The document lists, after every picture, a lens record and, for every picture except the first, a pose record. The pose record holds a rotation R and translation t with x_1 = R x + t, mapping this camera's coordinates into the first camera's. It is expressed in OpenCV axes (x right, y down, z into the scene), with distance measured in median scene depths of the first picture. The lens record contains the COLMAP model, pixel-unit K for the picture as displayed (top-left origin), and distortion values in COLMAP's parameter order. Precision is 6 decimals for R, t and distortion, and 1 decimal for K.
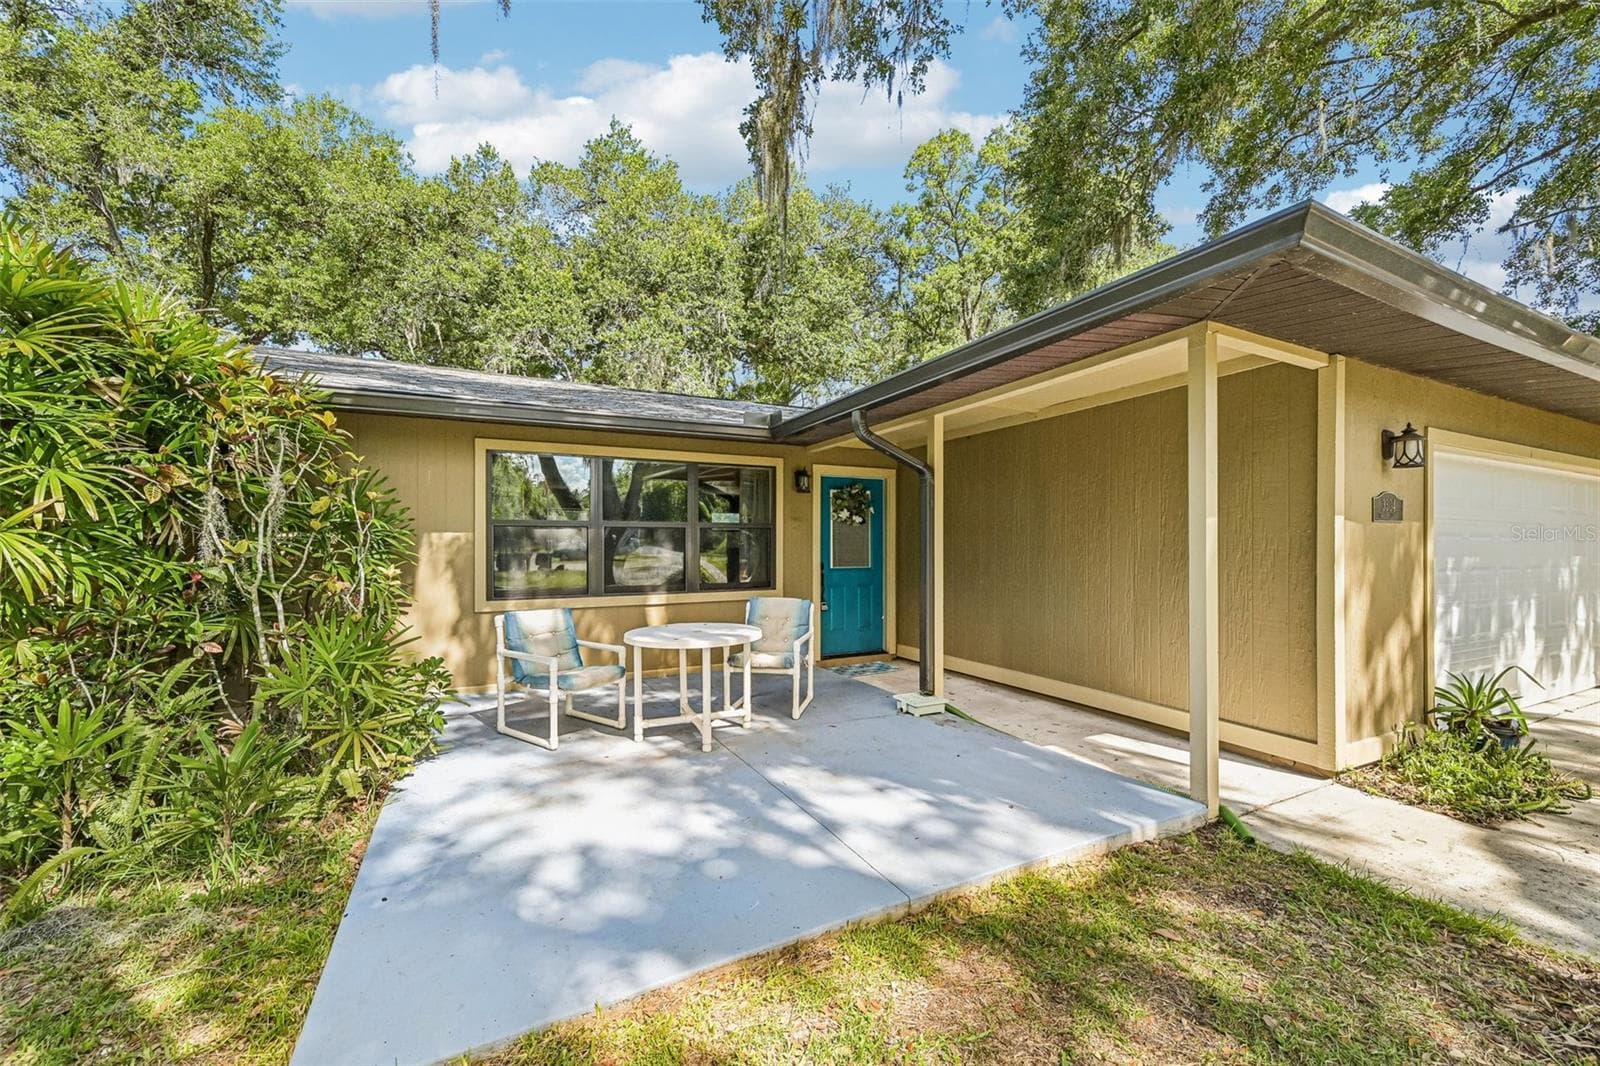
lens RADIAL K [[625.6, 0, 806.3], [0, 625.6, 535.5], [0, 0, 1]] dist [0.006418, 0.000062]
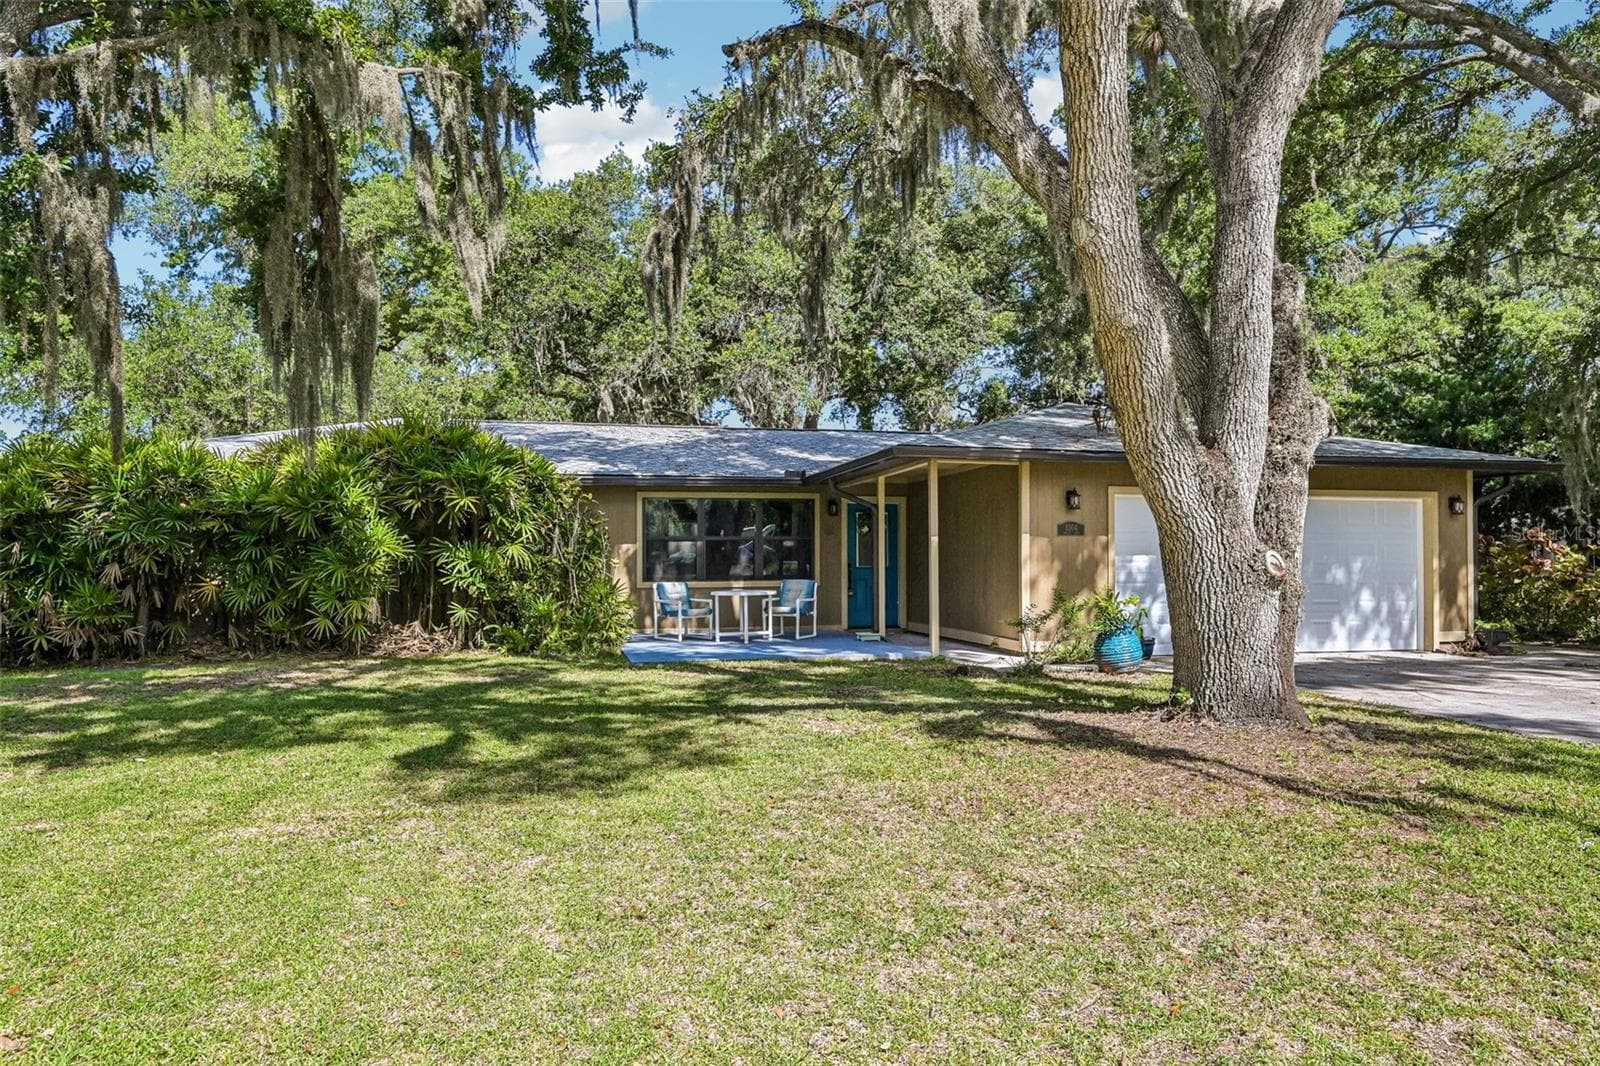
lens RADIAL K [[1049.5, 0, 808.0], [0, 1049.5, 560.8], [0, 0, 1]] dist [0.022592, 0.000149]
pose [[0.969267, -0.003768, -0.245984, 0.653827], [0.007266, 0.999885, 0.013314, 0.005726], [0.245906, -0.014692, 0.969182, -1.711220]]
